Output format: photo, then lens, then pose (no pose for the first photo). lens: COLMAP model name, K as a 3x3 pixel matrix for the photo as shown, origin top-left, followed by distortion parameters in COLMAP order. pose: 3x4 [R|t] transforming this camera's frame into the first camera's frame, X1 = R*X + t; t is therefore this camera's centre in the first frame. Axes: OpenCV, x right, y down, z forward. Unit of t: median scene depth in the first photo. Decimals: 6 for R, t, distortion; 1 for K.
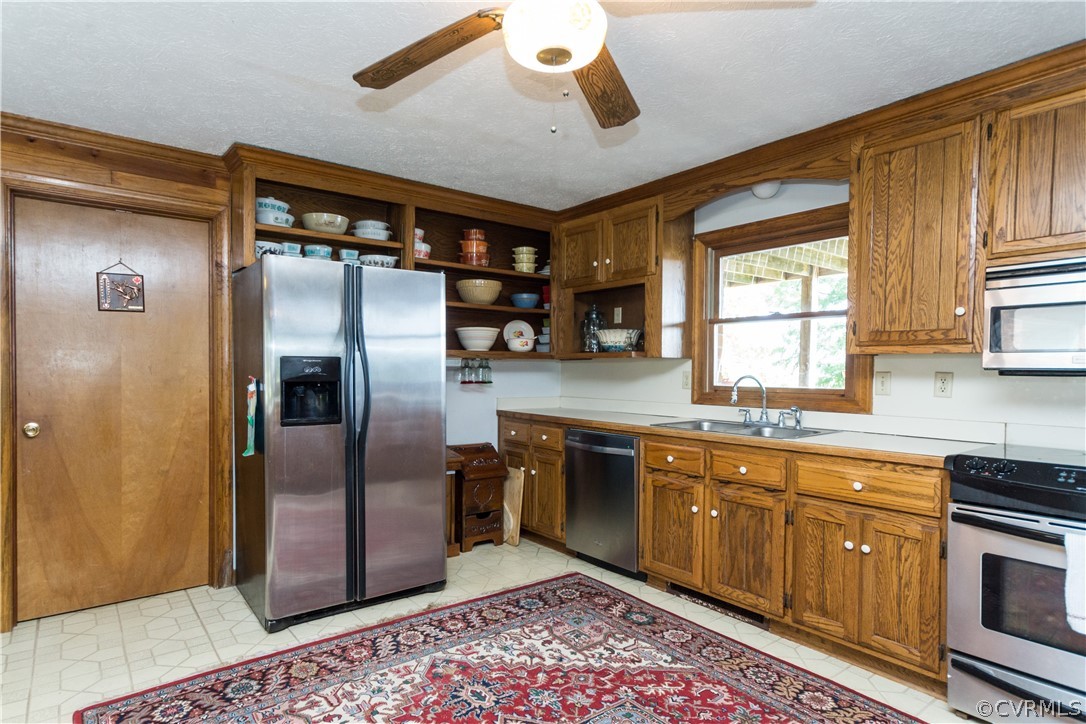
lens RADIAL K [[601.9, 0, 541.5], [0, 601.9, 380.3], [0, 0, 1]] dist [0.016215, 0.000714]
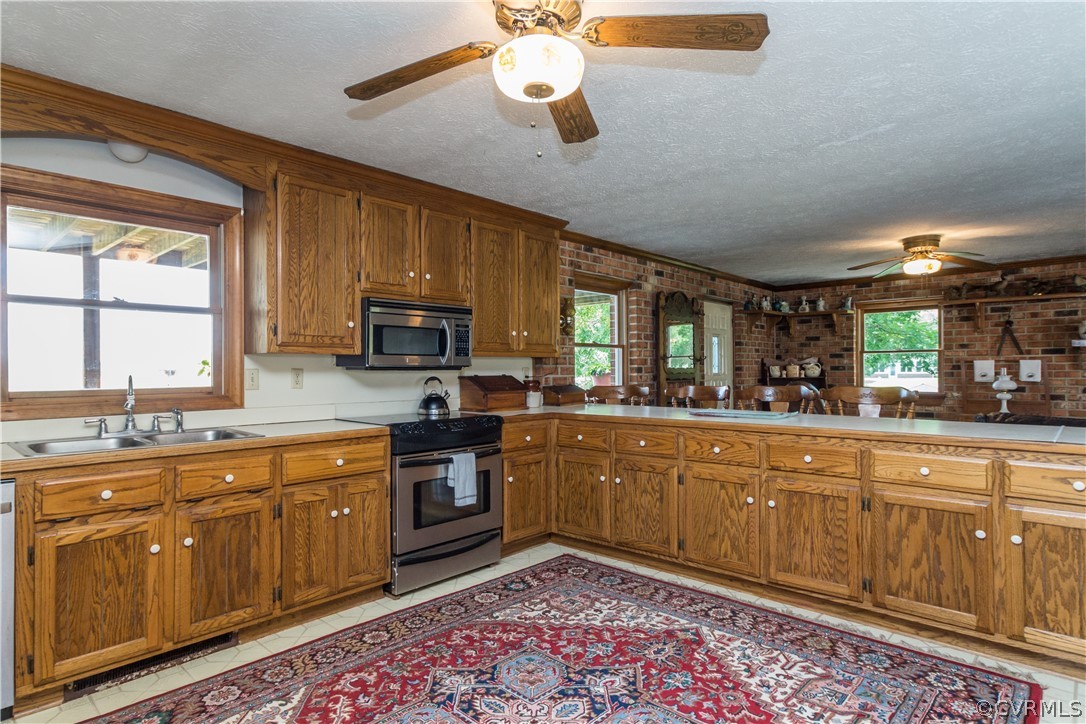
lens RADIAL K [[583.5, 0, 543.0], [0, 583.5, 362.0], [0, 0, 1]] dist [-0.003736, -0.000932]
pose [[-0.170017, 0.004949, 0.985429, -0.639637], [0.020416, 0.999790, -0.001499, -0.015268], [-0.985230, 0.019863, -0.170083, 0.719654]]
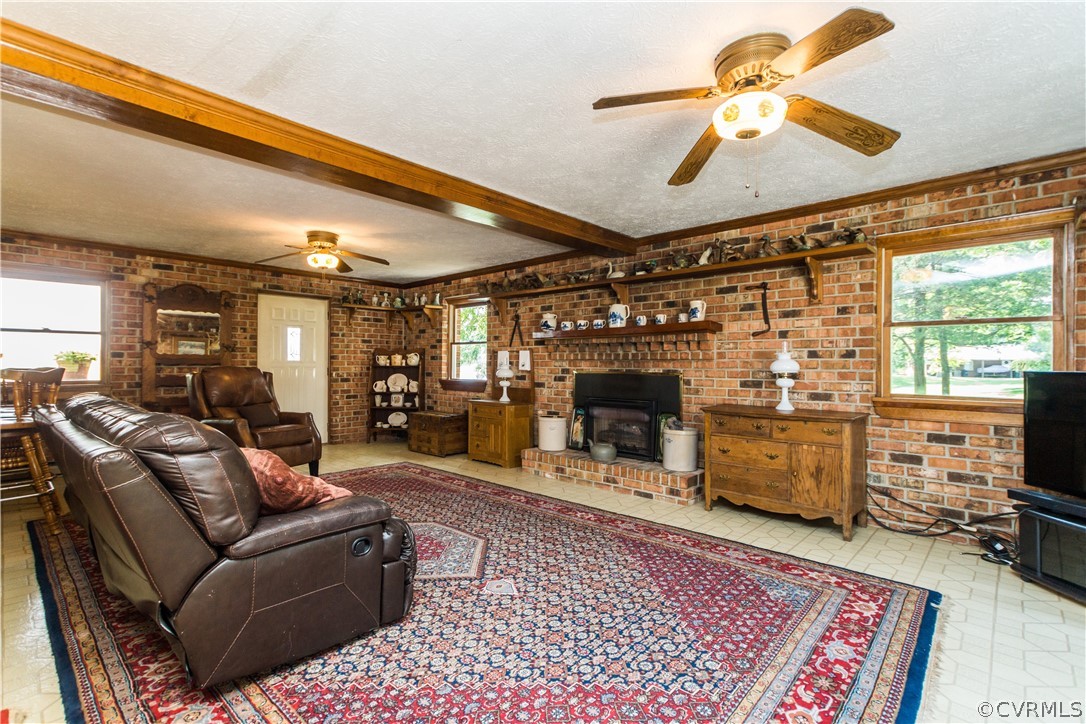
lens RADIAL K [[495.6, 0, 543.0], [0, 495.6, 362.0], [0, 0, 1]] dist [0.019415, 0.000994]
pose [[-0.153236, -0.008966, 0.988149, -0.828980], [0.008986, 0.999905, 0.010467, 0.038910], [-0.988149, 0.010483, -0.153140, -1.317068]]
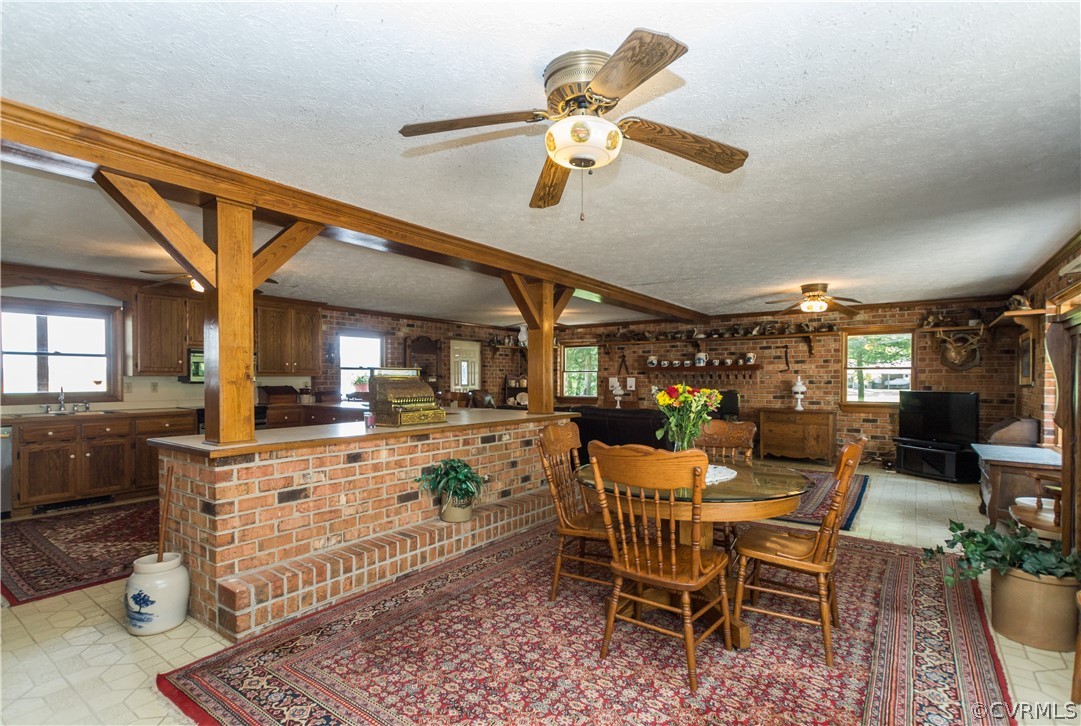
lens RADIAL K [[515.2, 0, 542.9], [0, 515.2, 384.4], [0, 0, 1]] dist [0.001763, 0.001154]
pose [[-0.277126, -0.023602, 0.960544, -1.970117], [0.011866, 0.999538, 0.027984, -0.049843], [-0.960760, 0.019153, -0.276718, 0.012809]]
